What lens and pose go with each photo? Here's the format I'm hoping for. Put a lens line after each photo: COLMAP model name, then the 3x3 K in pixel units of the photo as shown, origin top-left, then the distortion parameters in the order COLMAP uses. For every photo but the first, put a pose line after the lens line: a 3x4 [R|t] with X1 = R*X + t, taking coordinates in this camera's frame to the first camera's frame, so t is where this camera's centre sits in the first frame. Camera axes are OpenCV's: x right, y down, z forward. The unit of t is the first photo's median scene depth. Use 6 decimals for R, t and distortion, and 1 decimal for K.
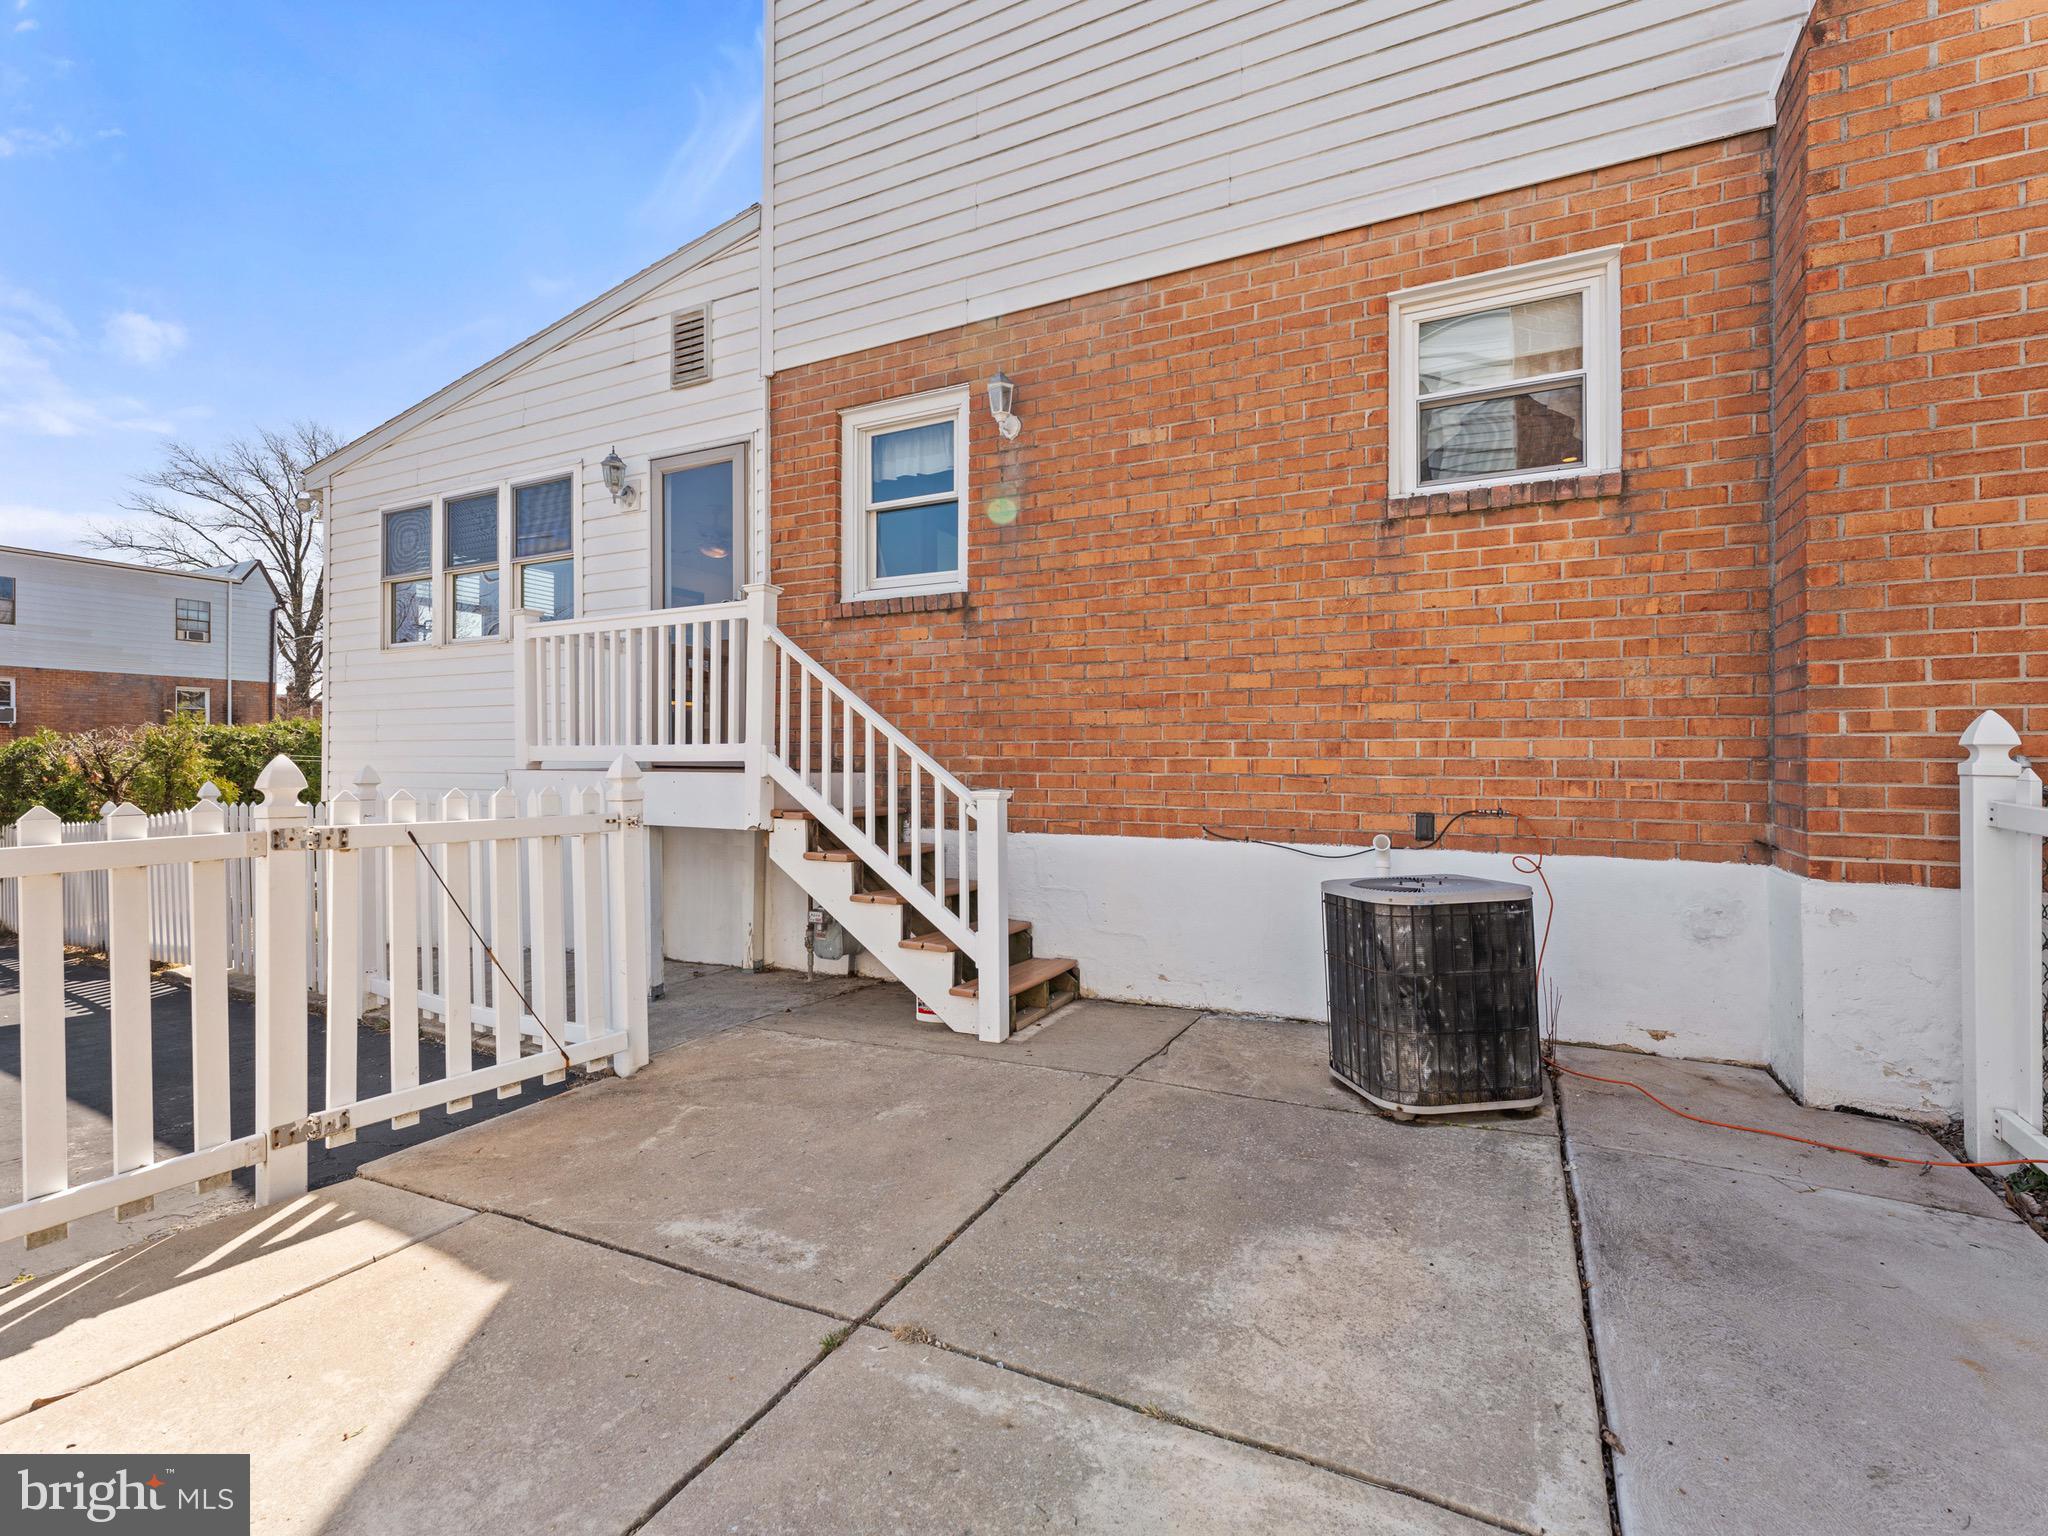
lens RADIAL K [[916.8, 0, 1030.8], [0, 916.8, 766.6], [0, 0, 1]] dist [-0.004031, 0.001122]
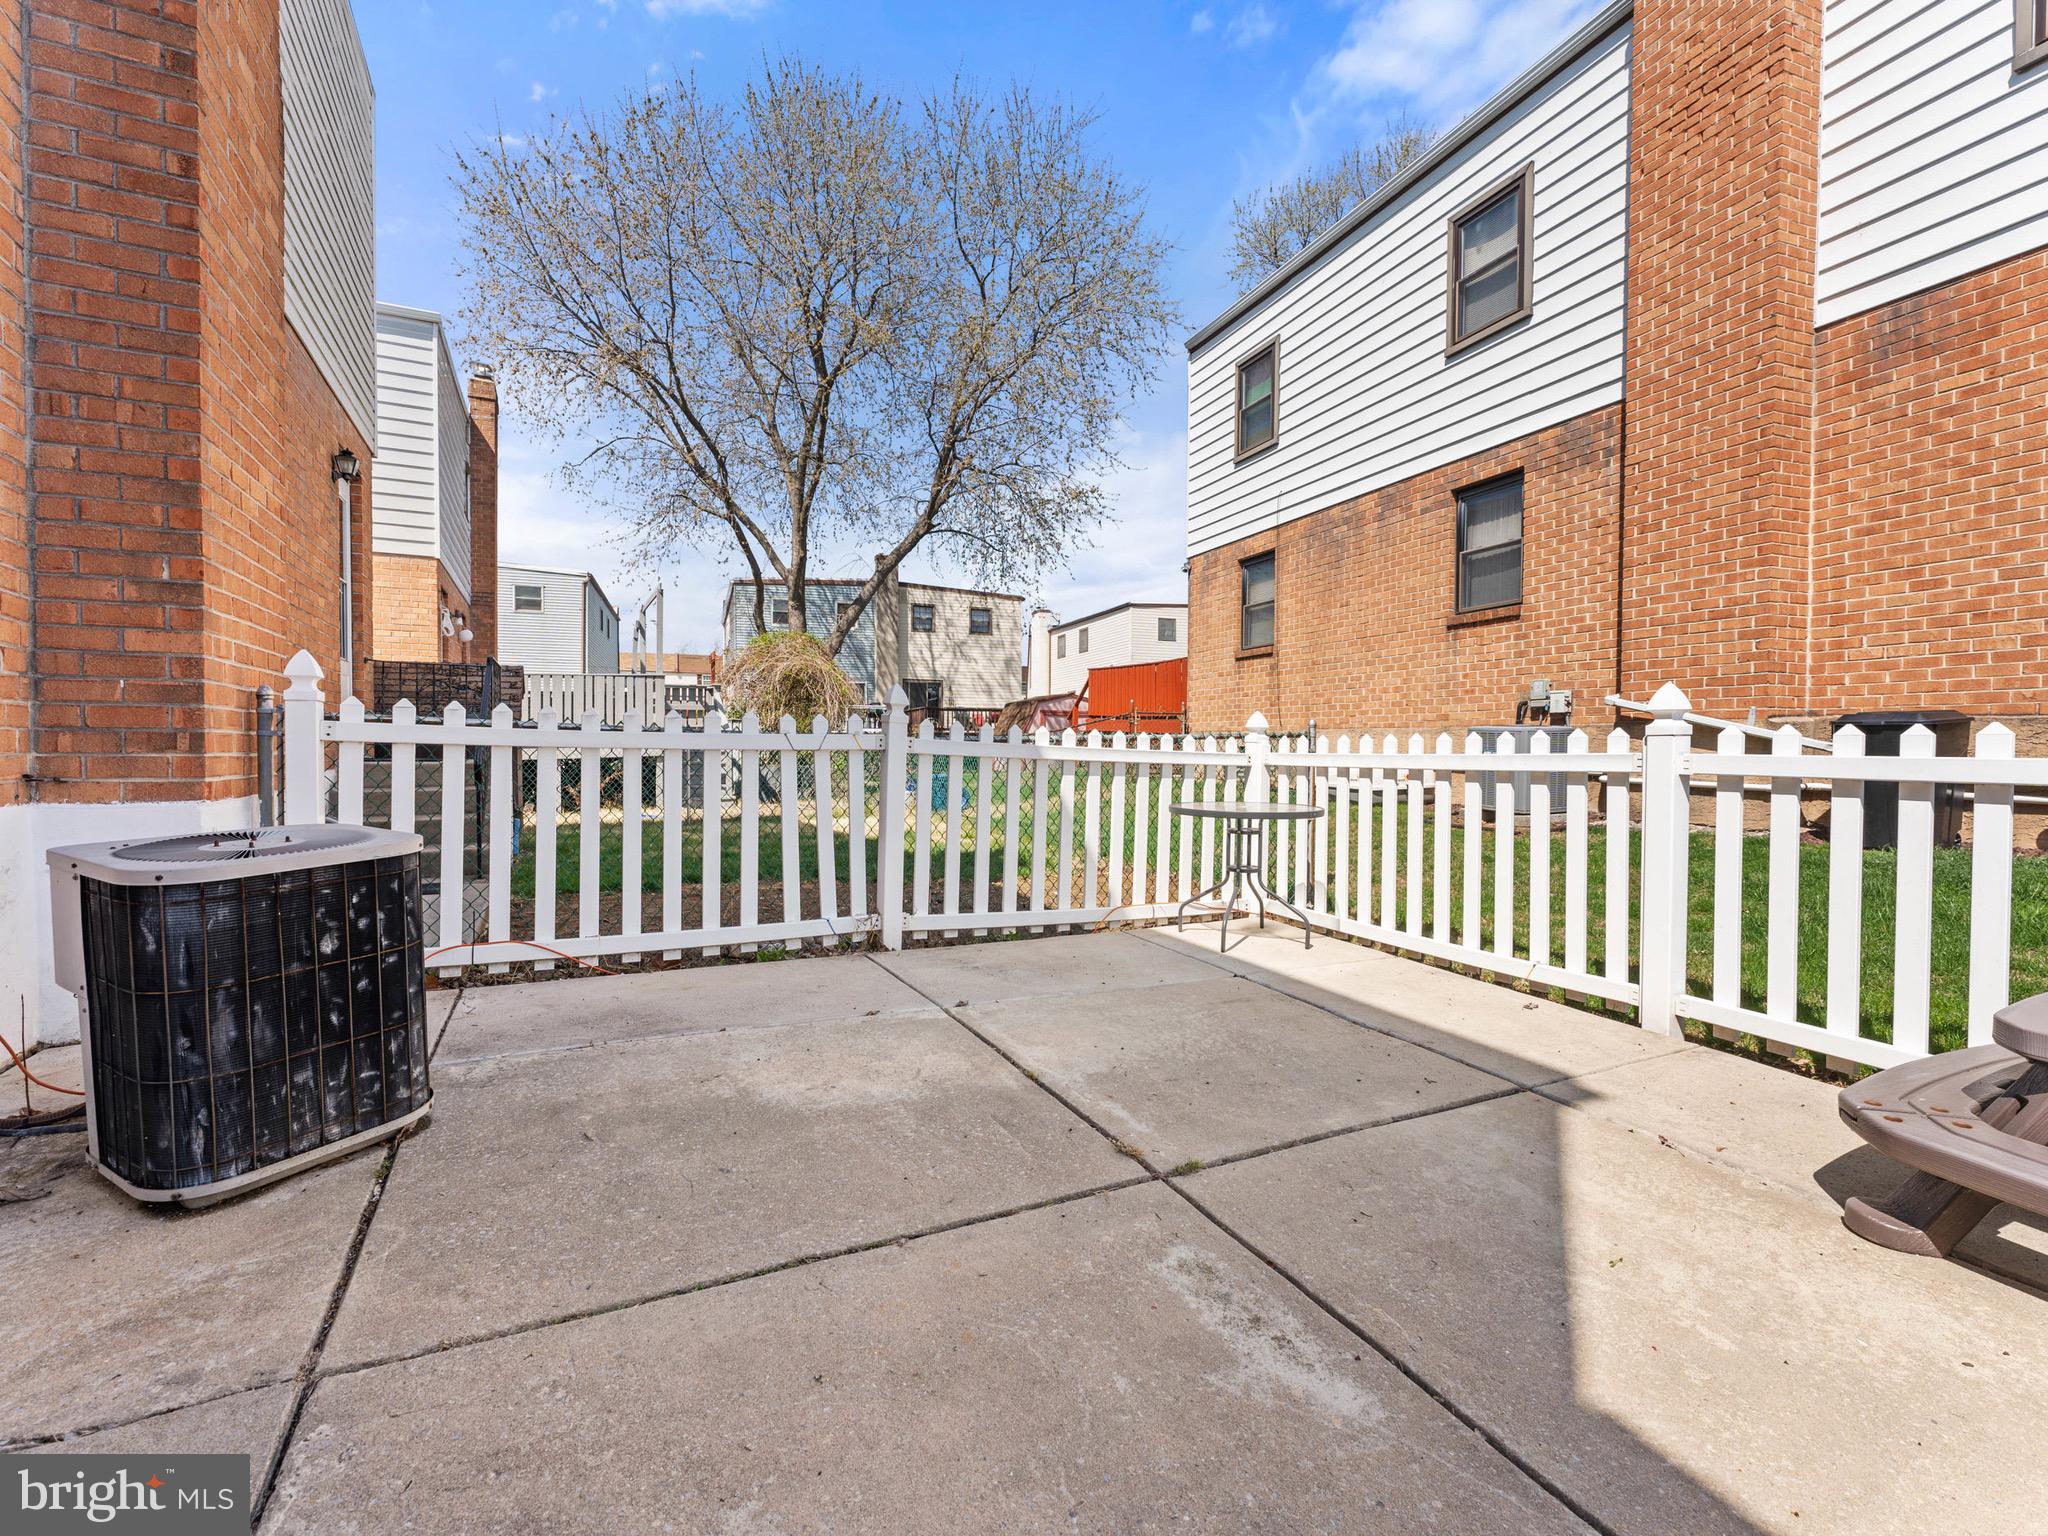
lens RADIAL K [[916.8, 0, 1031.8], [0, 916.8, 771.3], [0, 0, 1]] dist [-0.004031, 0.001122]
pose [[-0.813059, -0.023731, 0.581698, -0.618393], [-0.004423, 0.999392, 0.034588, 0.078877], [-0.582165, 0.025549, -0.812669, 1.770734]]
